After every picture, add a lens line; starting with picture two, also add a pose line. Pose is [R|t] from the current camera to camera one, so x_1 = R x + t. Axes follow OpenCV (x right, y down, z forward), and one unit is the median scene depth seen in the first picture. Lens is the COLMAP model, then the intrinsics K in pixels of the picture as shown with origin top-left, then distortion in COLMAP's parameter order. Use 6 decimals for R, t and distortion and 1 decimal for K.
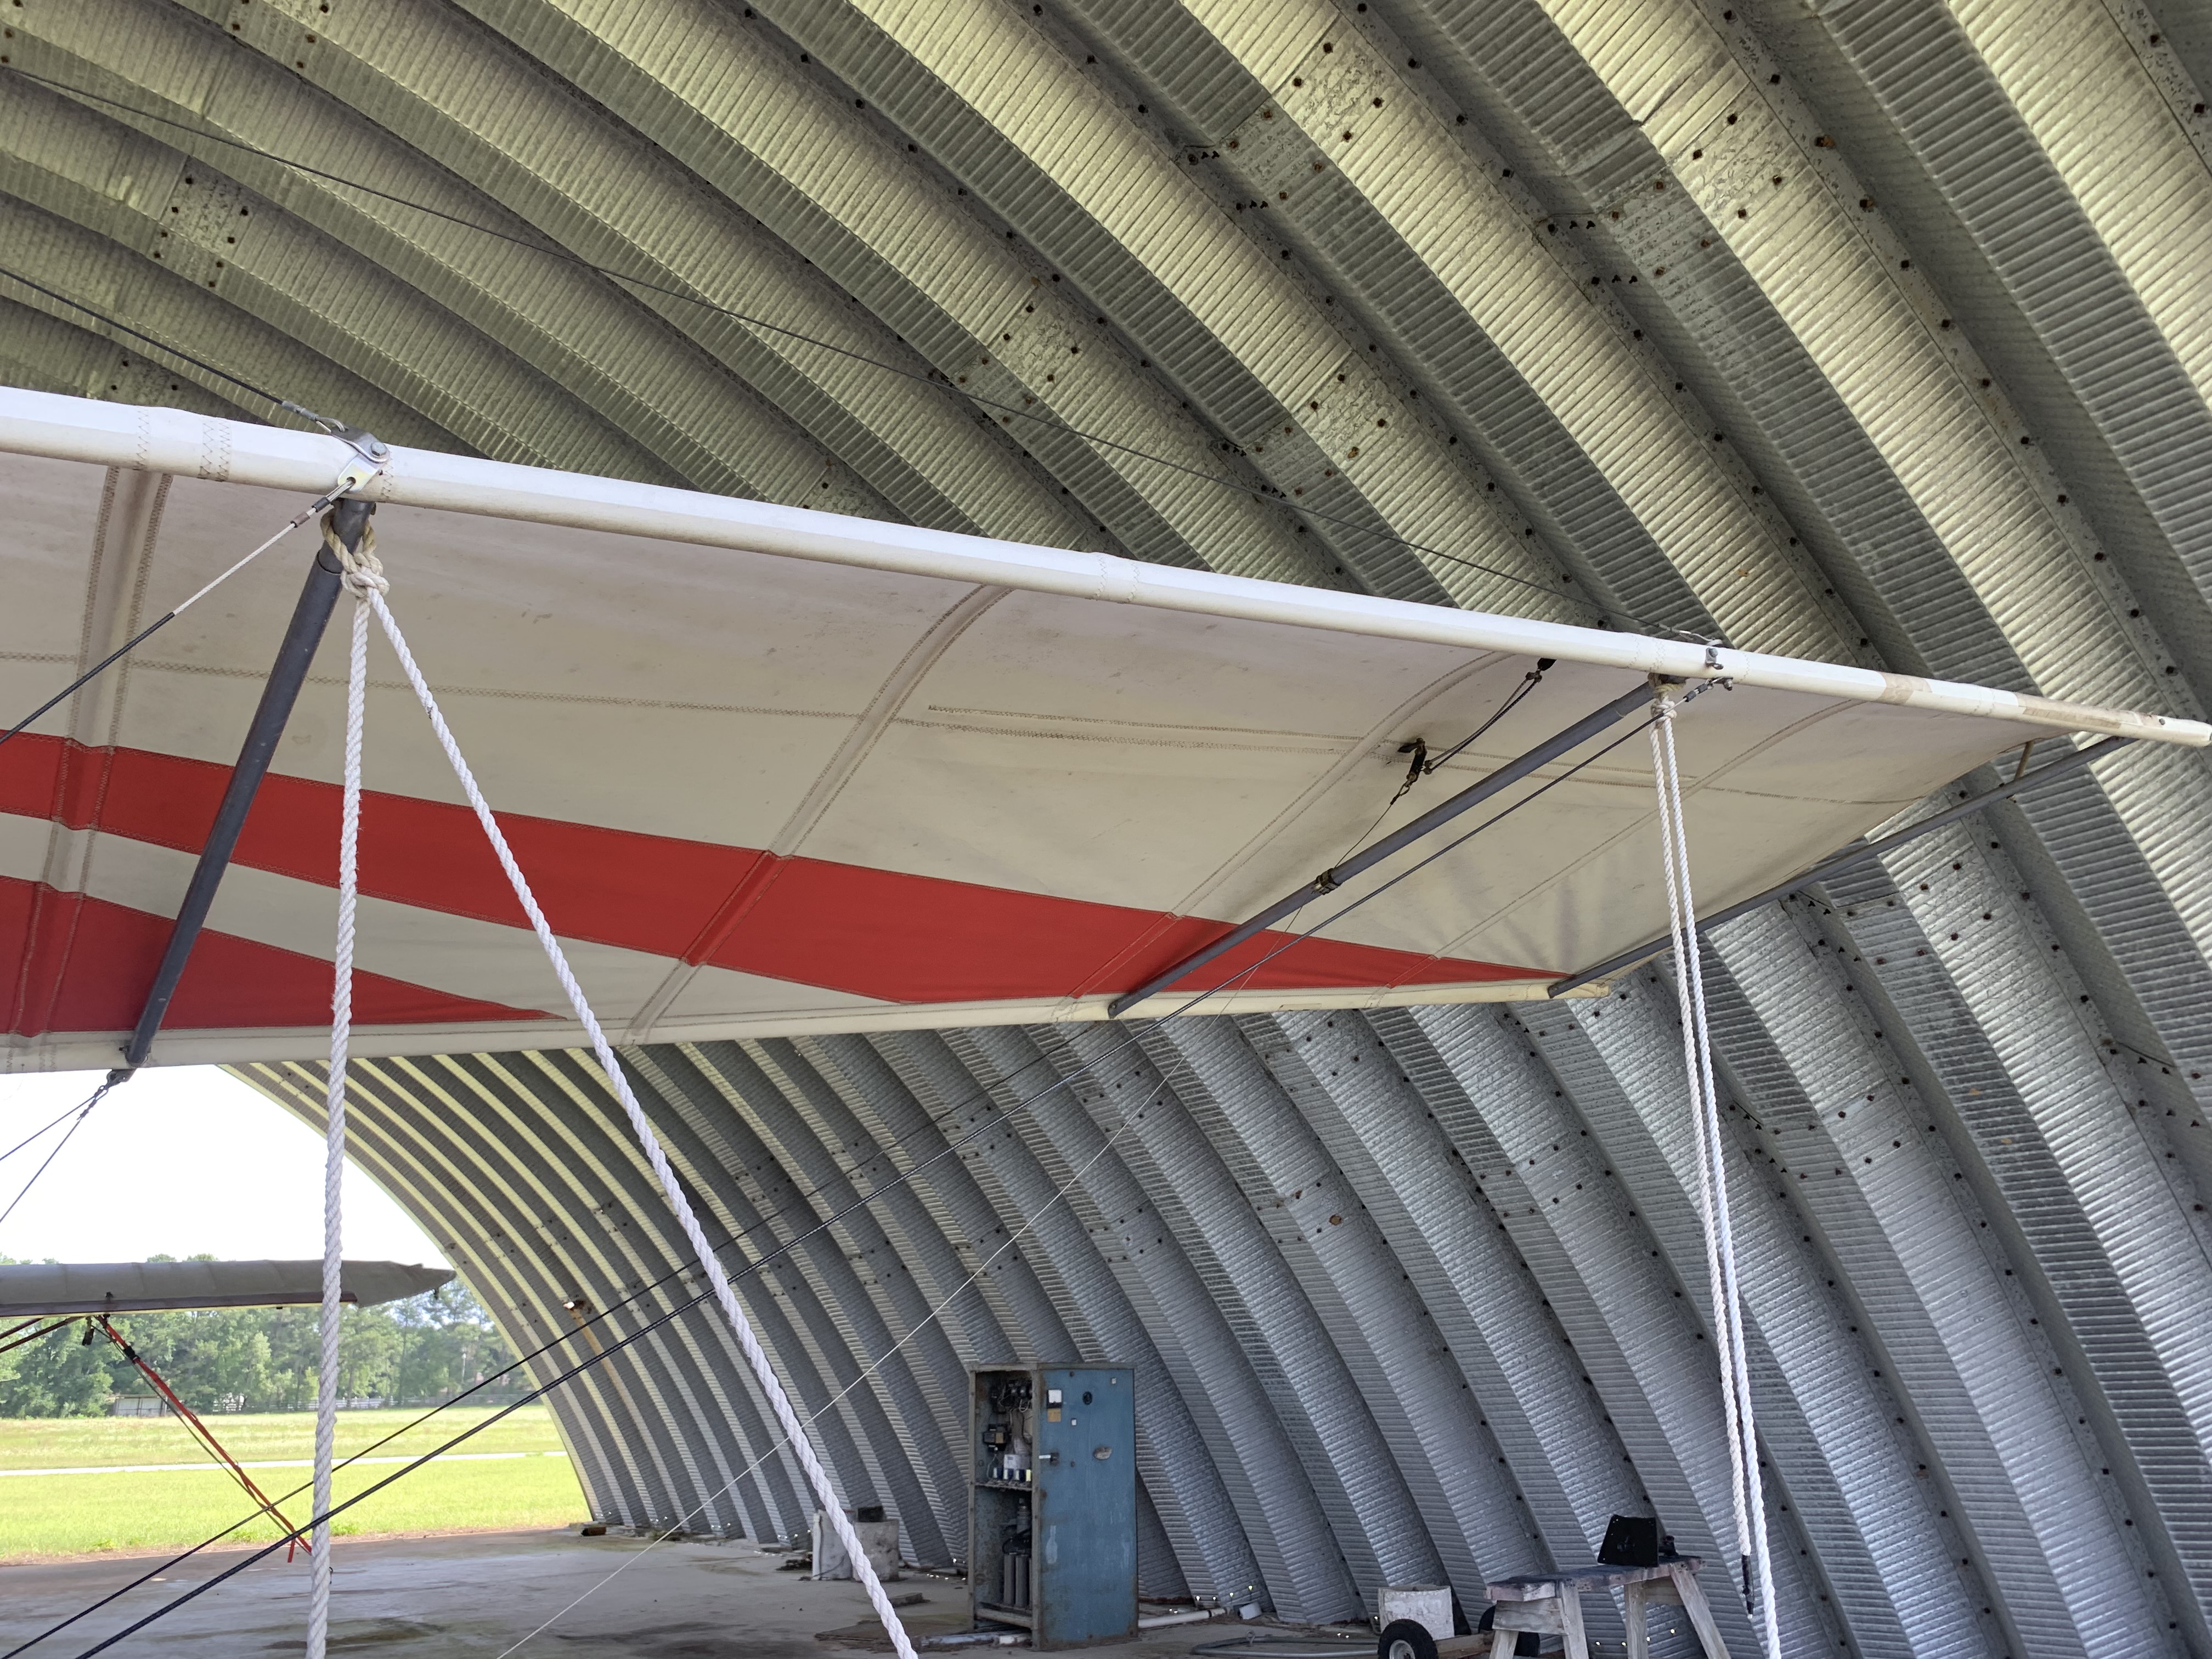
lens RADIAL K [[1672.0, 0, 1060.7], [0, 1672.0, 840.6], [0, 0, 1]] dist [0.006762, -0.007654]
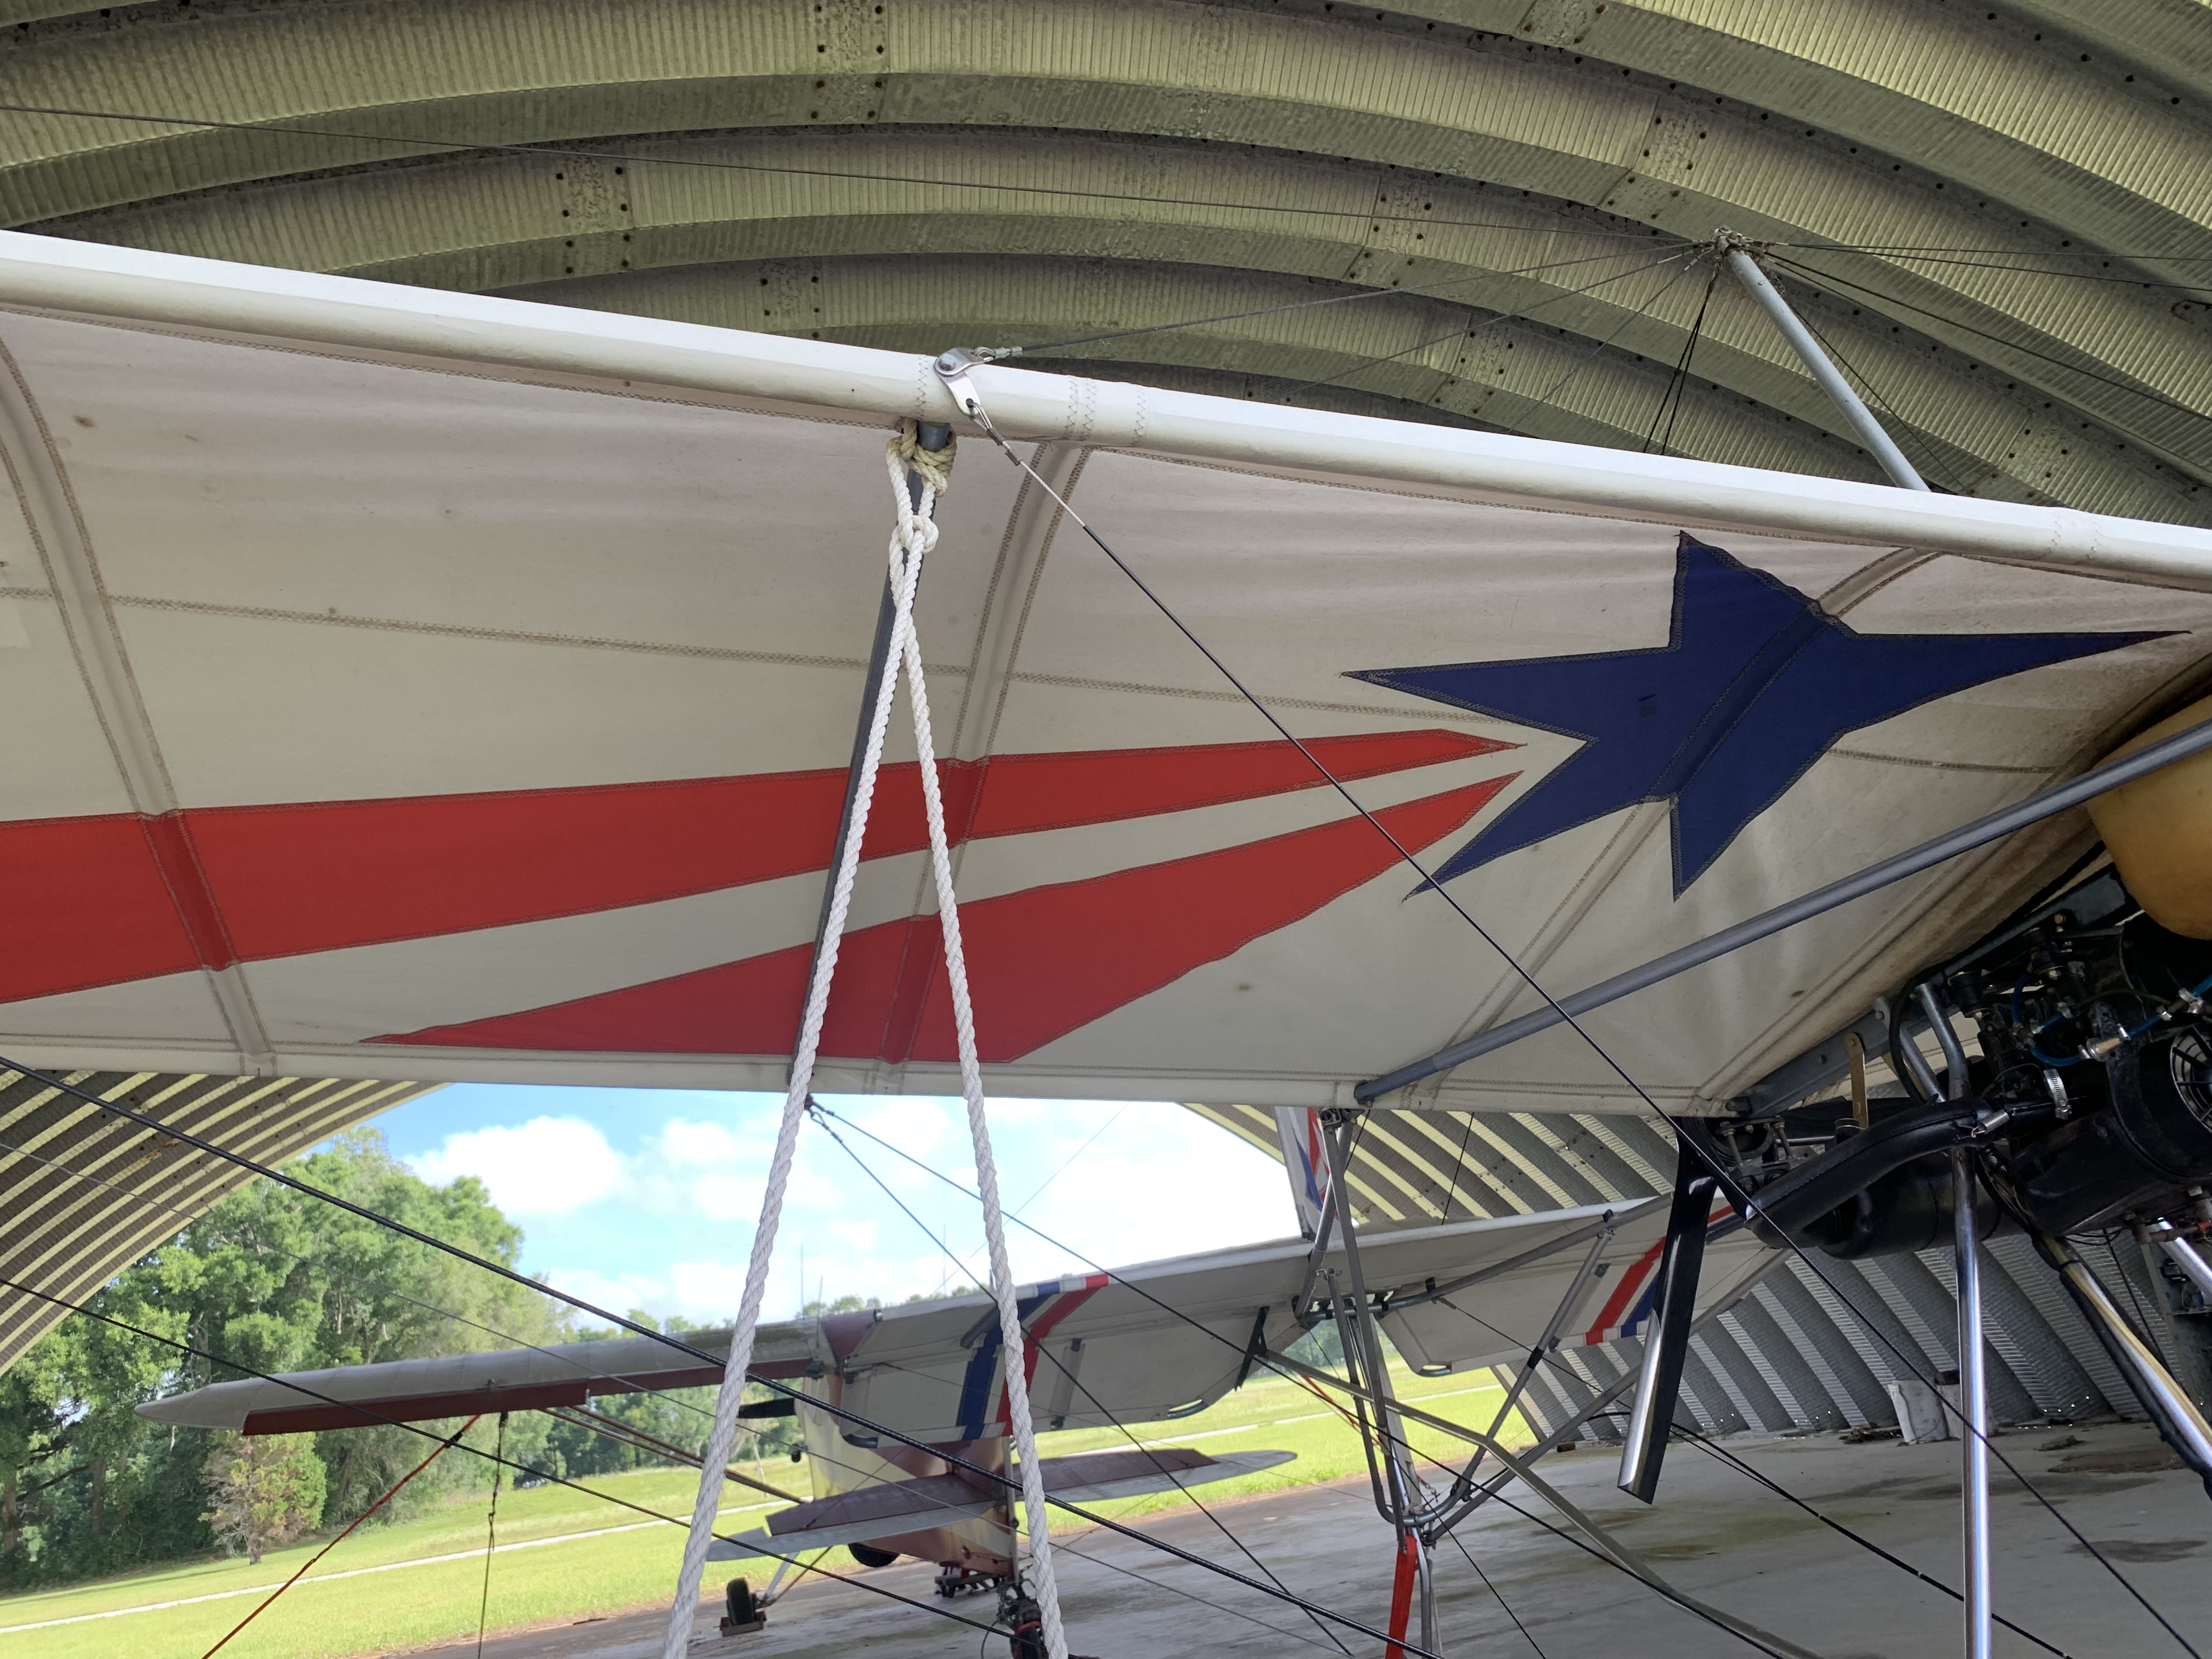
lens RADIAL K [[1675.4, 0, 1092.9], [0, 1675.4, 829.1], [0, 0, 1]] dist [0.006879, -0.014820]
pose [[0.941840, -0.214320, -0.258851, -0.528107], [0.217907, 0.975853, -0.015108, -0.074739], [0.255839, -0.042176, 0.965799, -0.287816]]
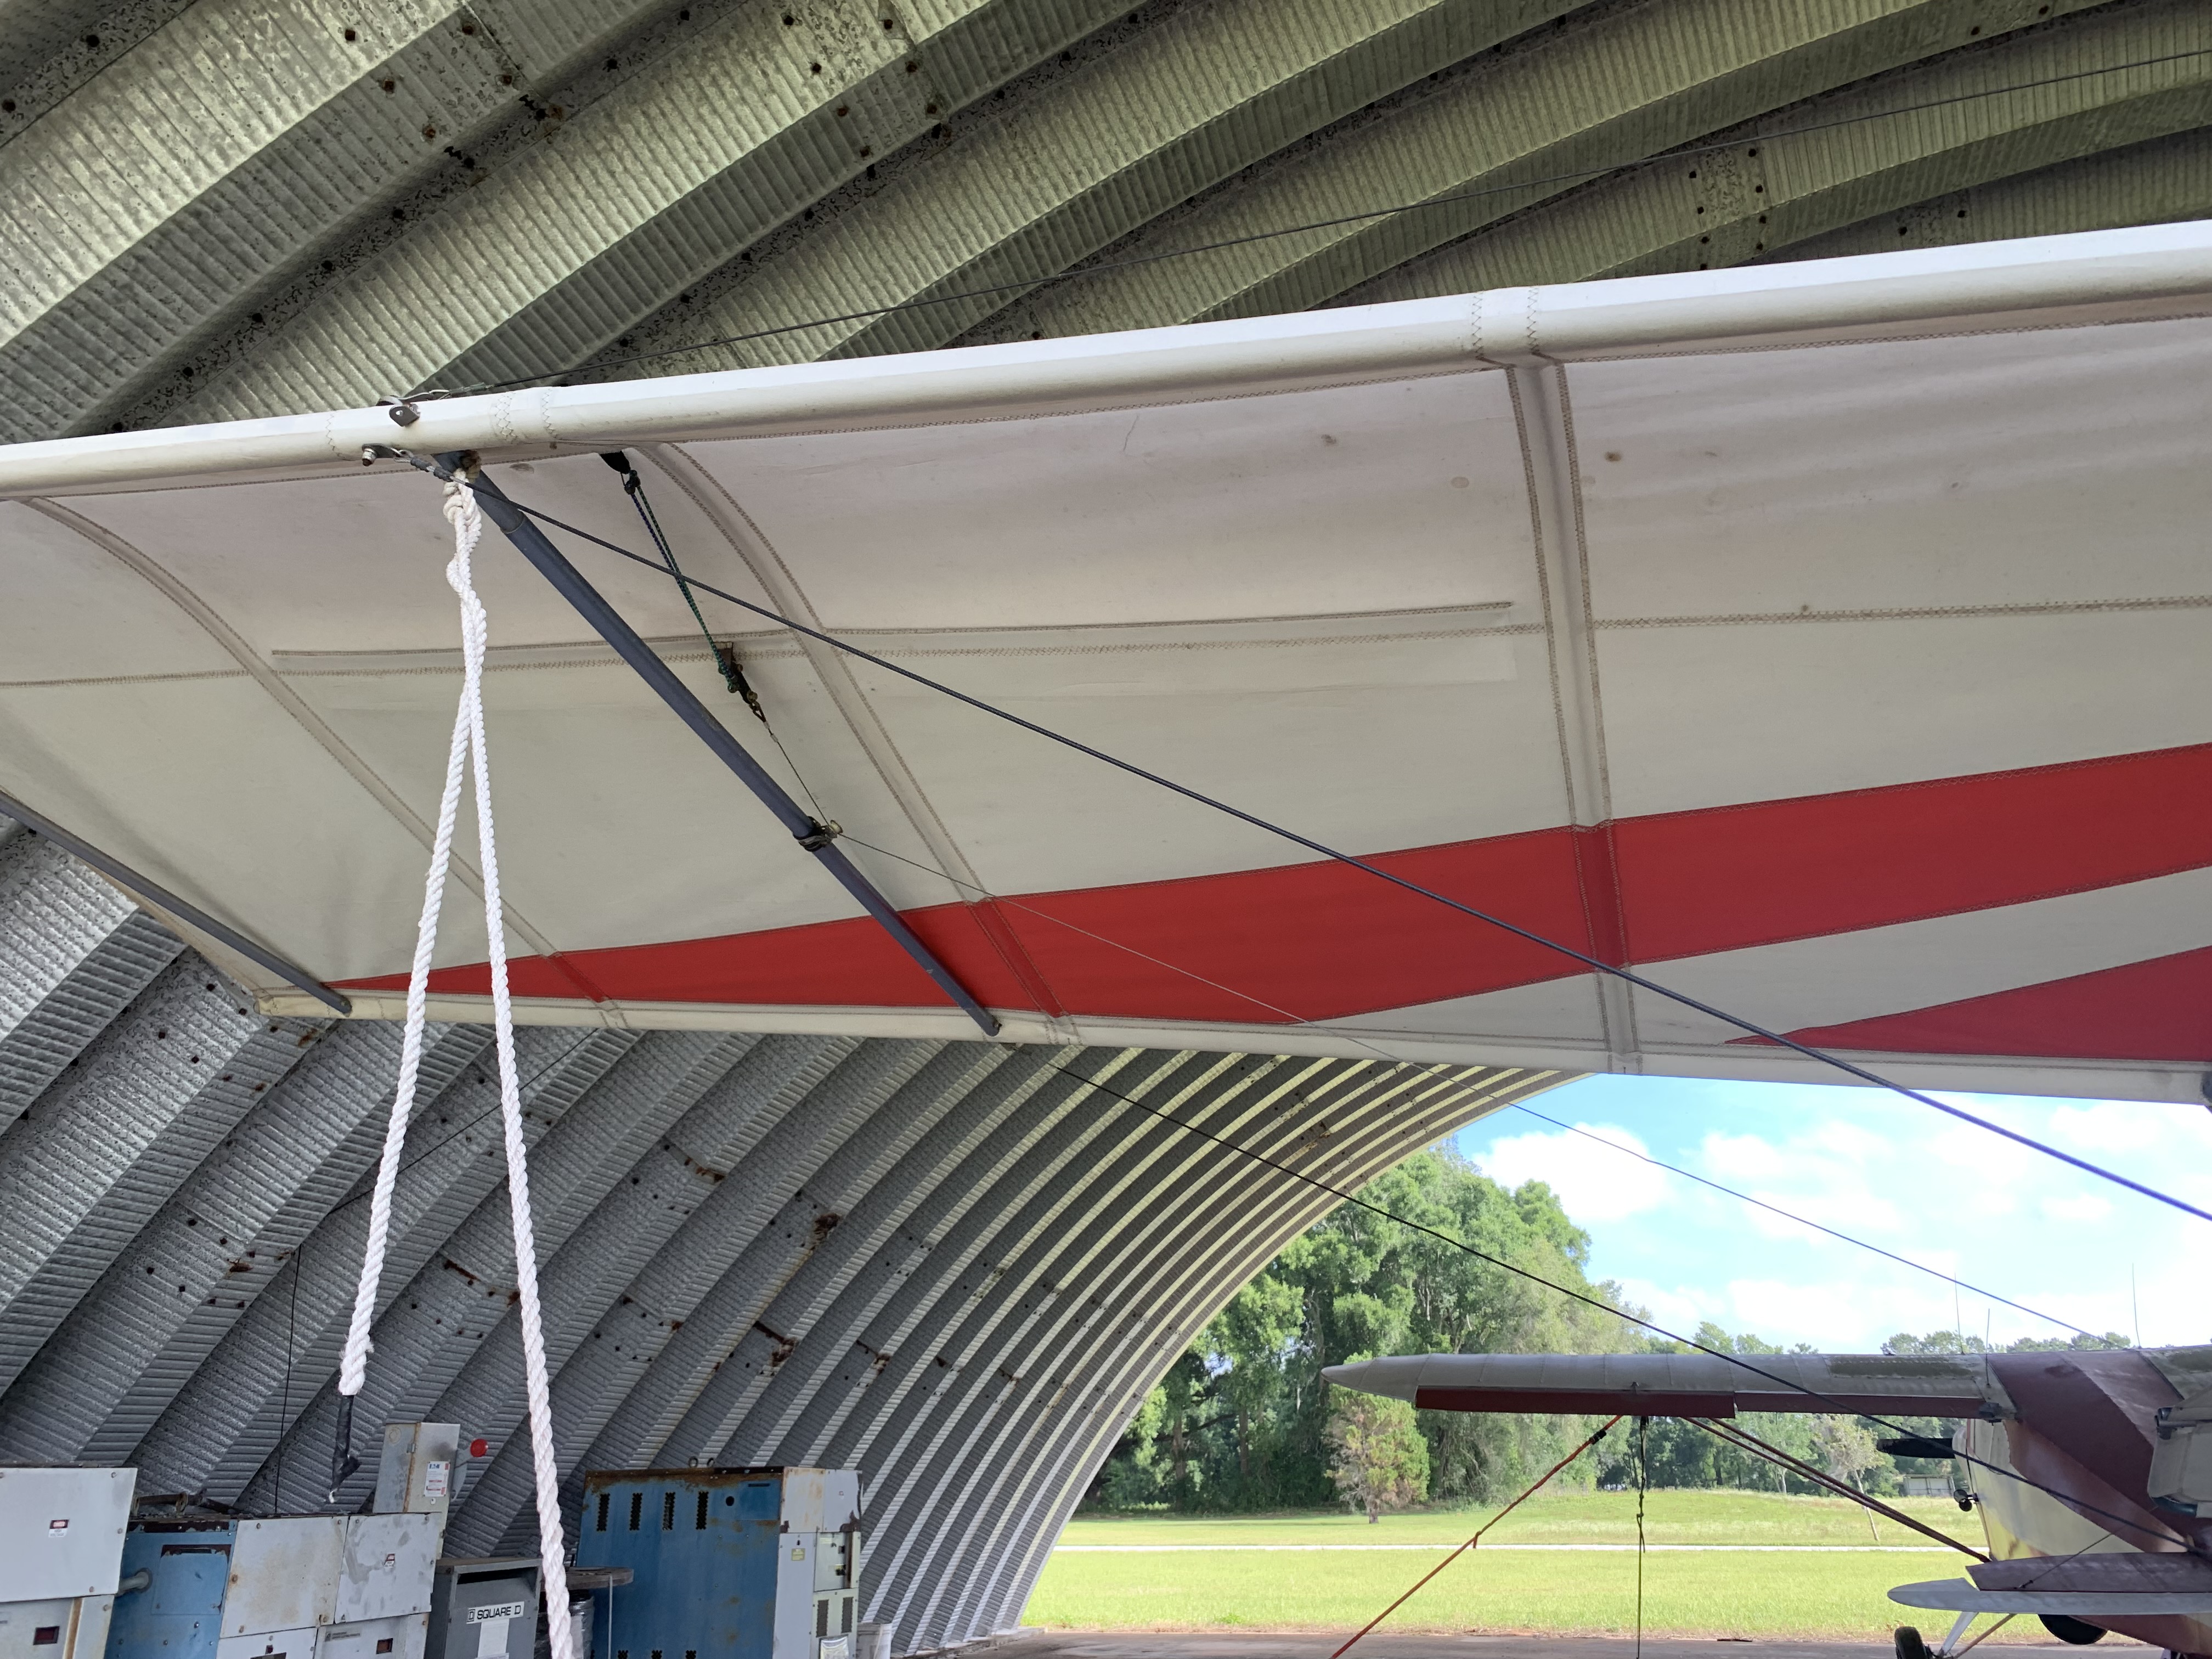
lens RADIAL K [[1670.1, 0, 1131.4], [0, 1670.1, 824.8], [0, 0, 1]] dist [0.018052, -0.025350]
pose [[0.636699, -0.272153, -0.721489, -0.596340], [0.234293, 0.959690, -0.155246, -0.091466], [0.734657, -0.070195, 0.674797, -0.324410]]
